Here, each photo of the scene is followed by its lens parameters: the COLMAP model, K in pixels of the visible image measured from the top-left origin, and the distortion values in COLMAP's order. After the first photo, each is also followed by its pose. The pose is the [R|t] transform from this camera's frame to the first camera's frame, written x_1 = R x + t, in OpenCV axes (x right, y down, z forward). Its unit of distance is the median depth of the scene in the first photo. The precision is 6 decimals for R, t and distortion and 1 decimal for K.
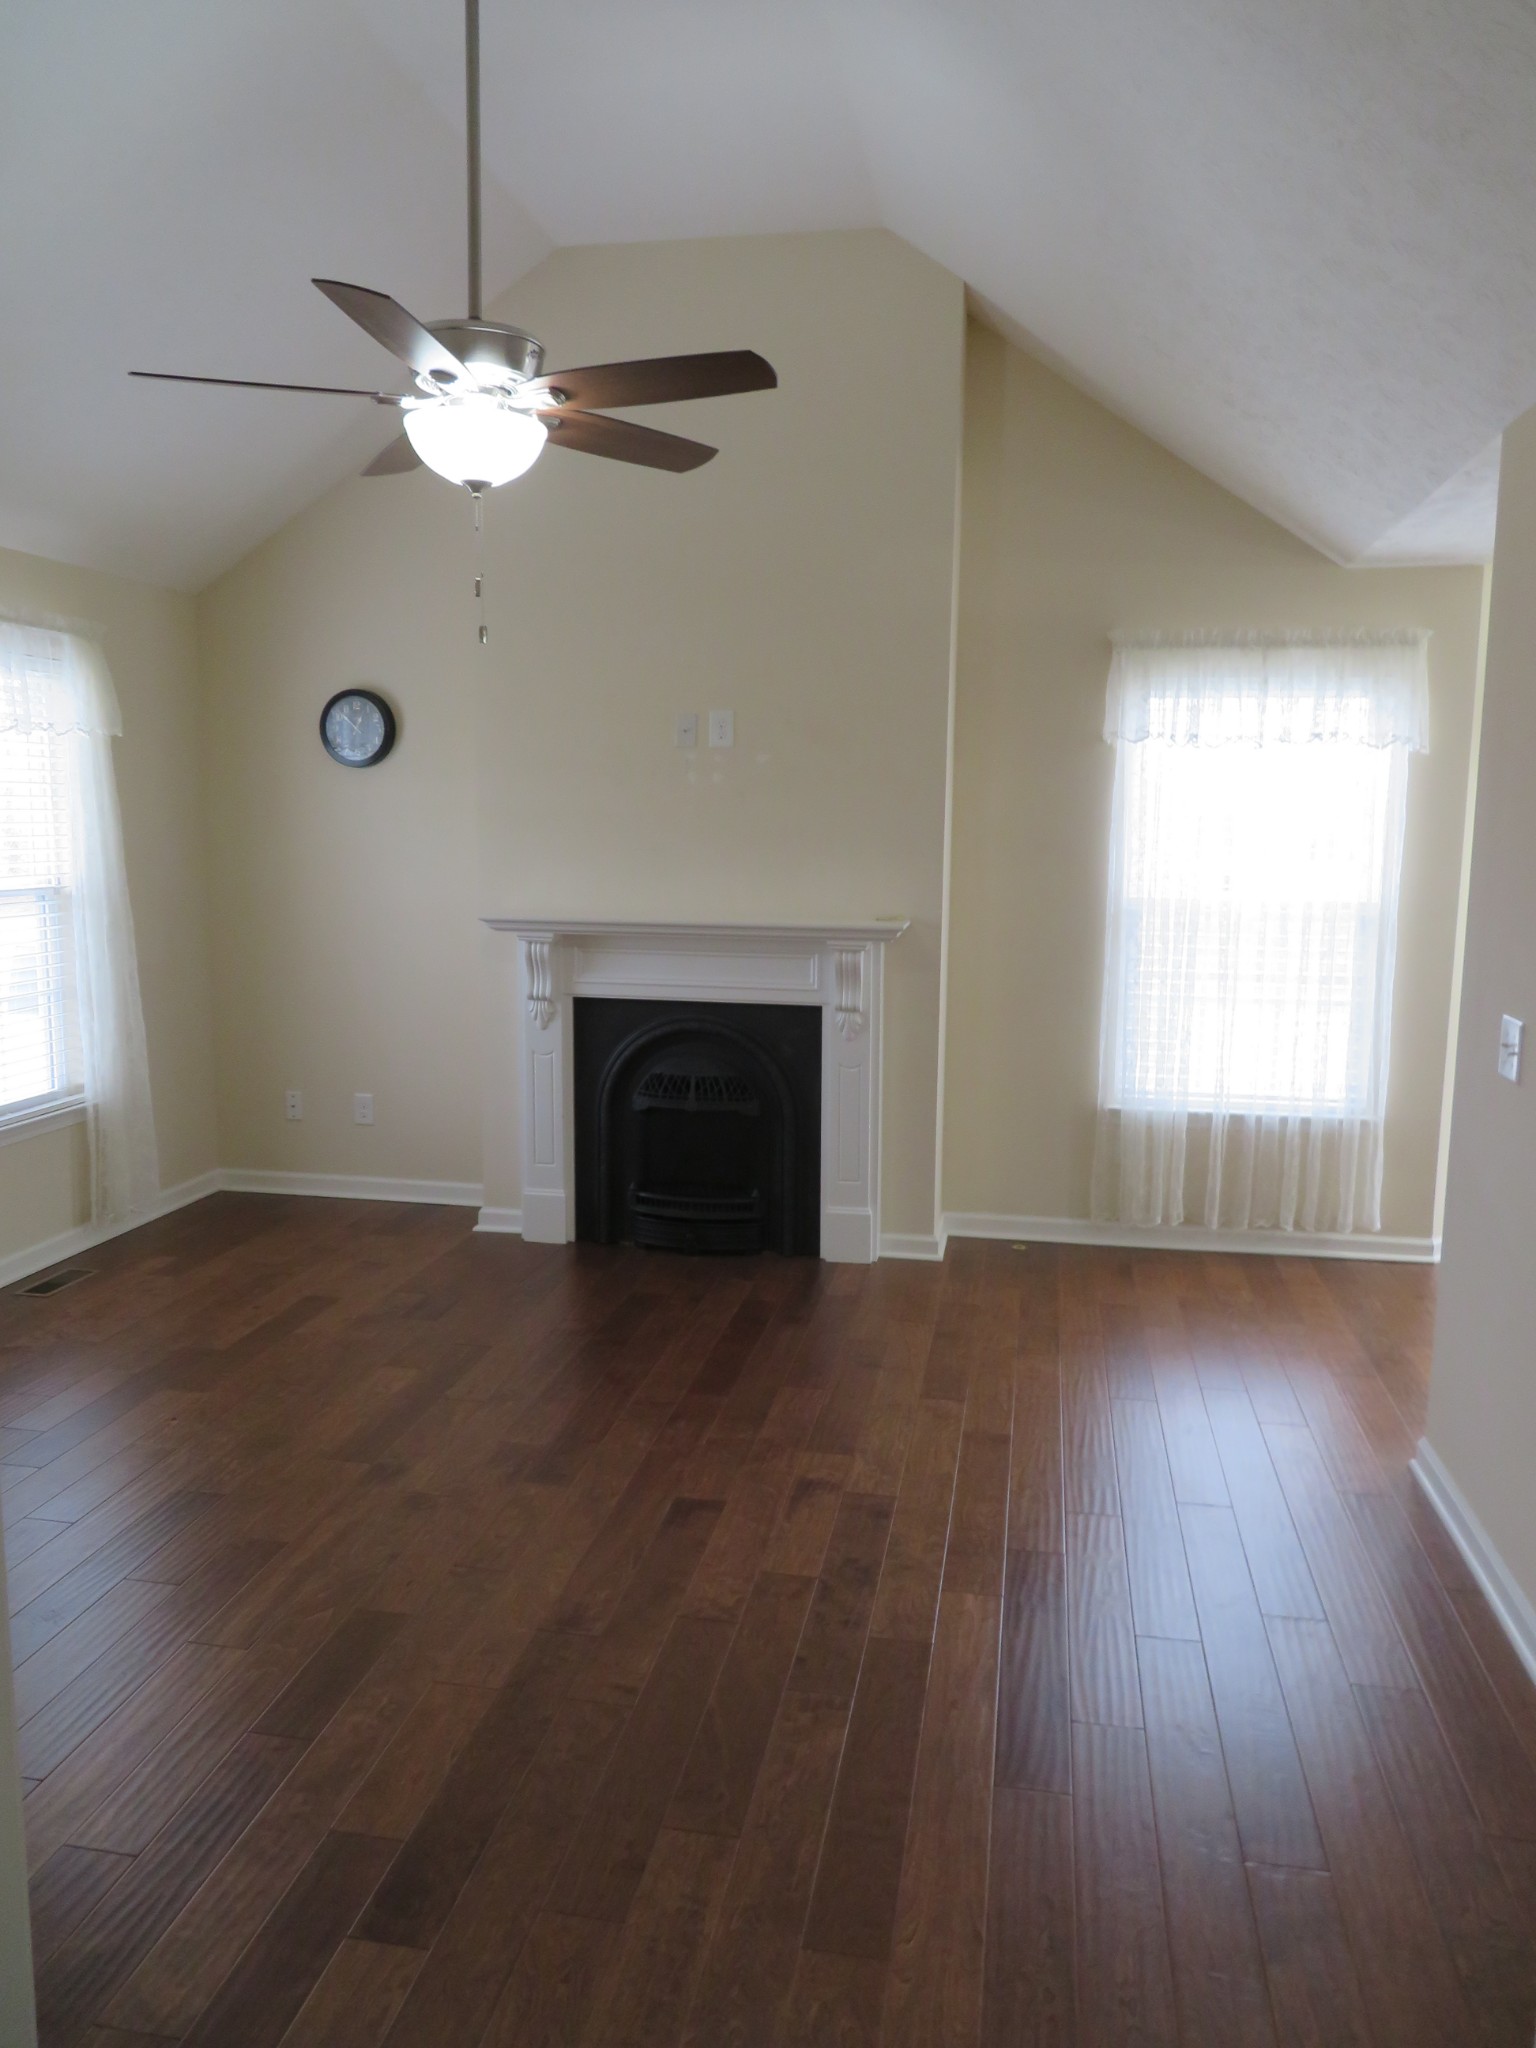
lens RADIAL K [[1516.9, 0, 775.6], [0, 1516.9, 1019.2], [0, 0, 1]] dist [-0.002692, -0.001206]
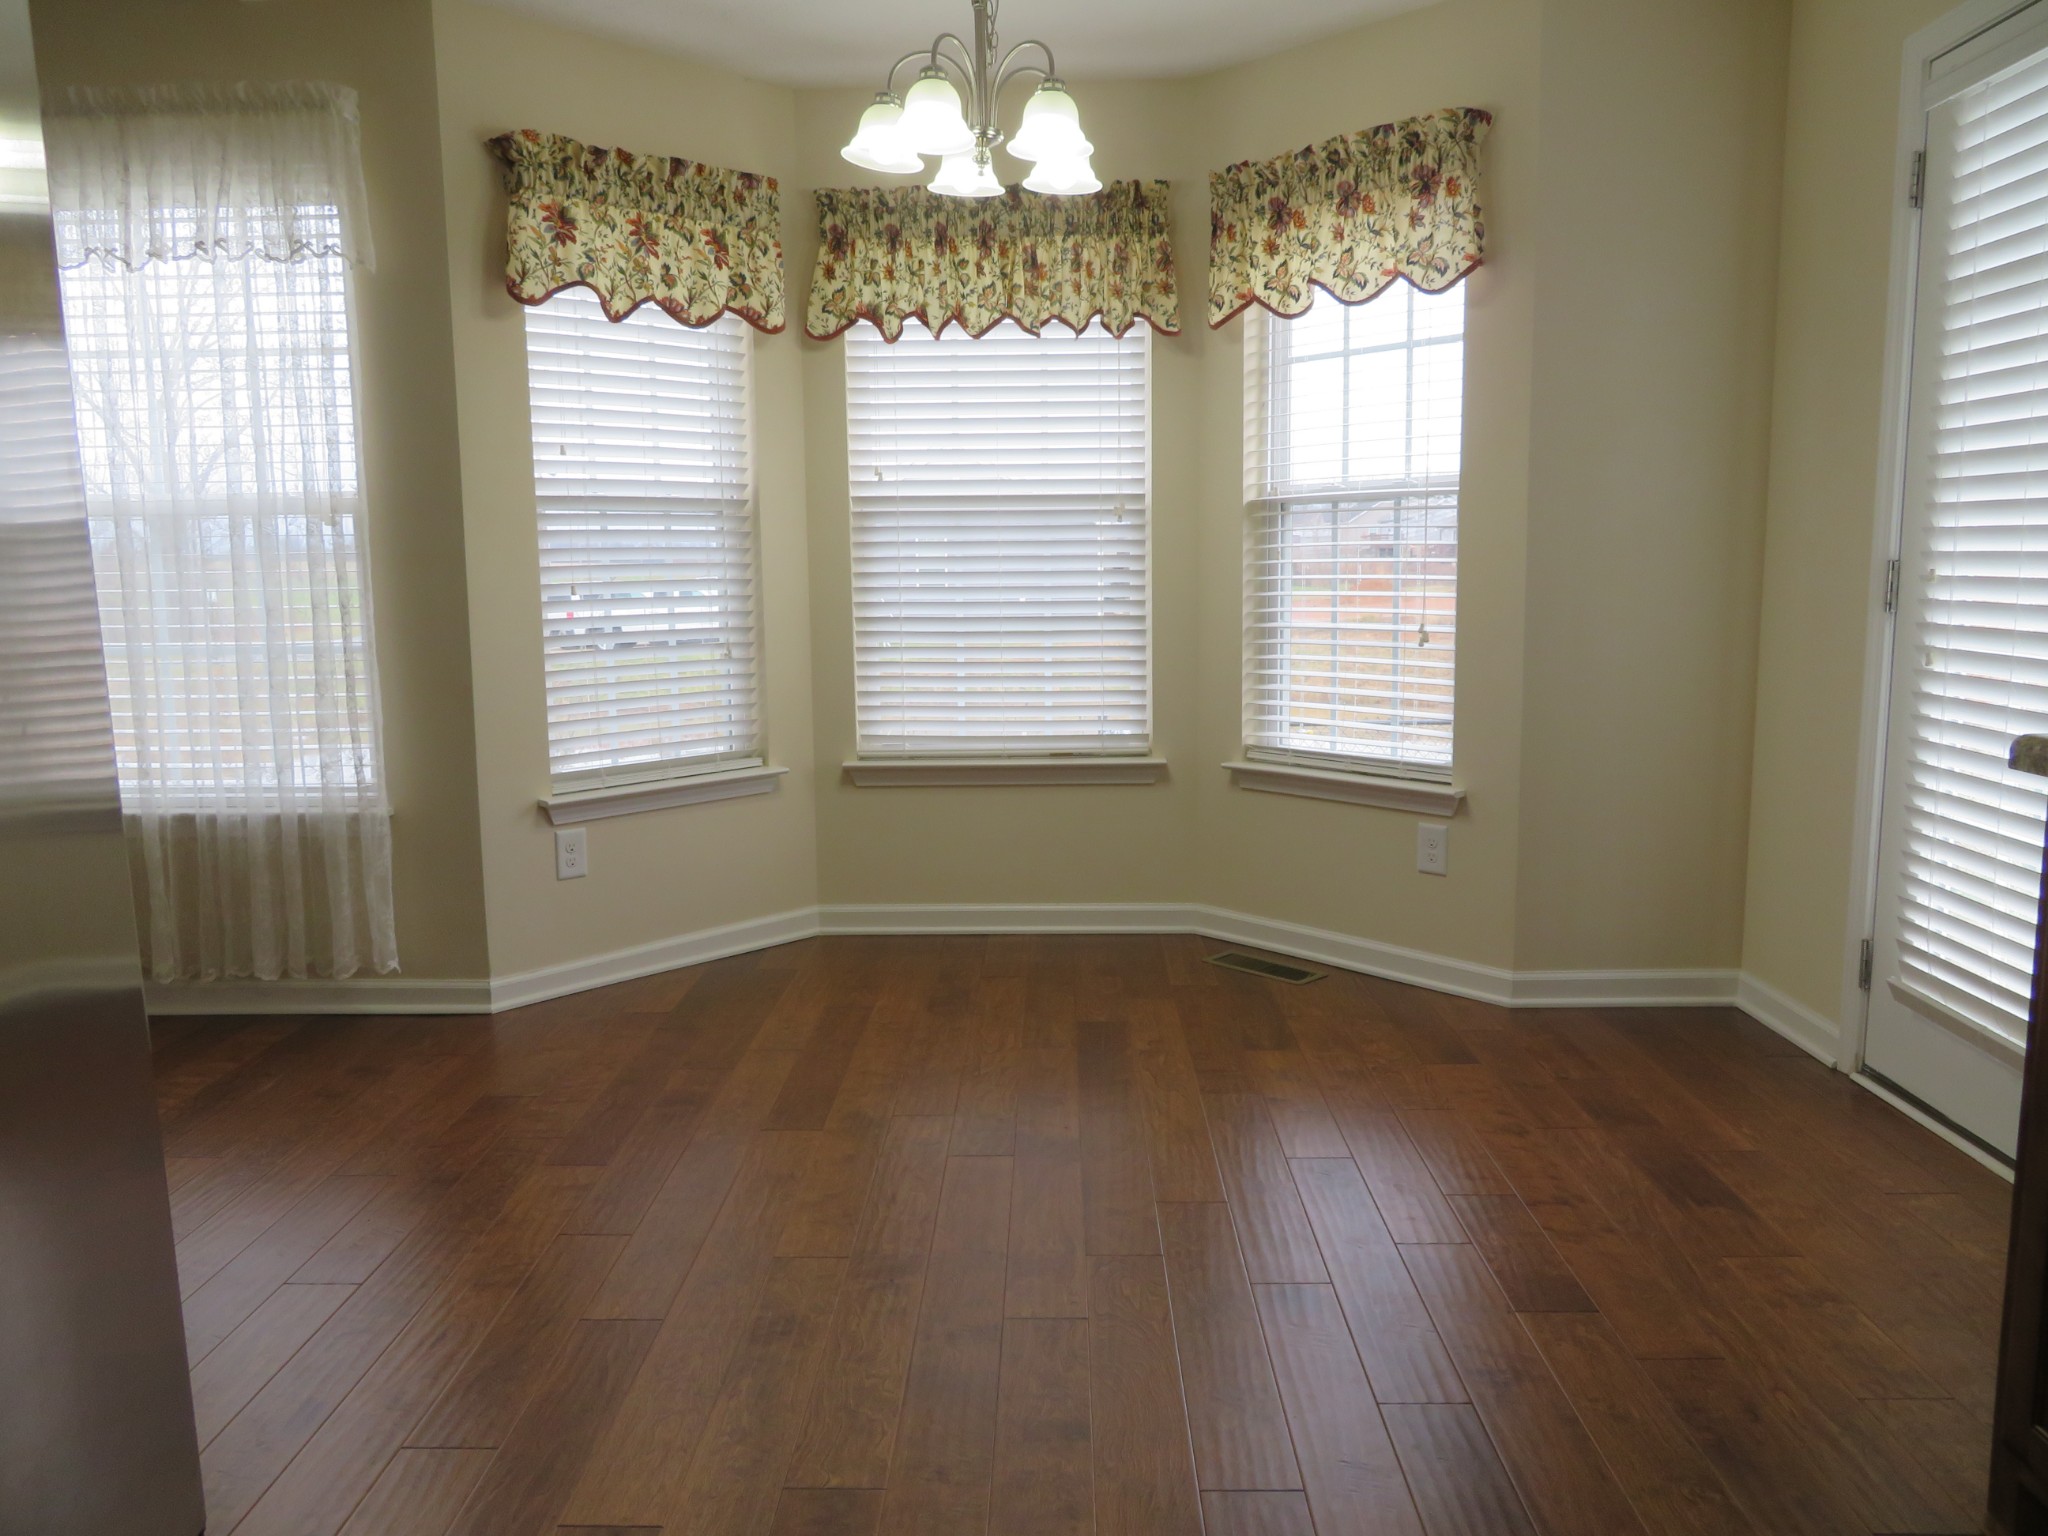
lens RADIAL K [[1489.9, 0, 1024.0], [0, 1489.9, 768.0], [0, 0, 1]] dist [-0.004674, -0.000128]
pose [[0.988557, -0.039281, 0.145642, 0.607172], [0.041404, 0.999076, -0.011569, 0.068109], [-0.145053, 0.017467, 0.989270, 0.290135]]
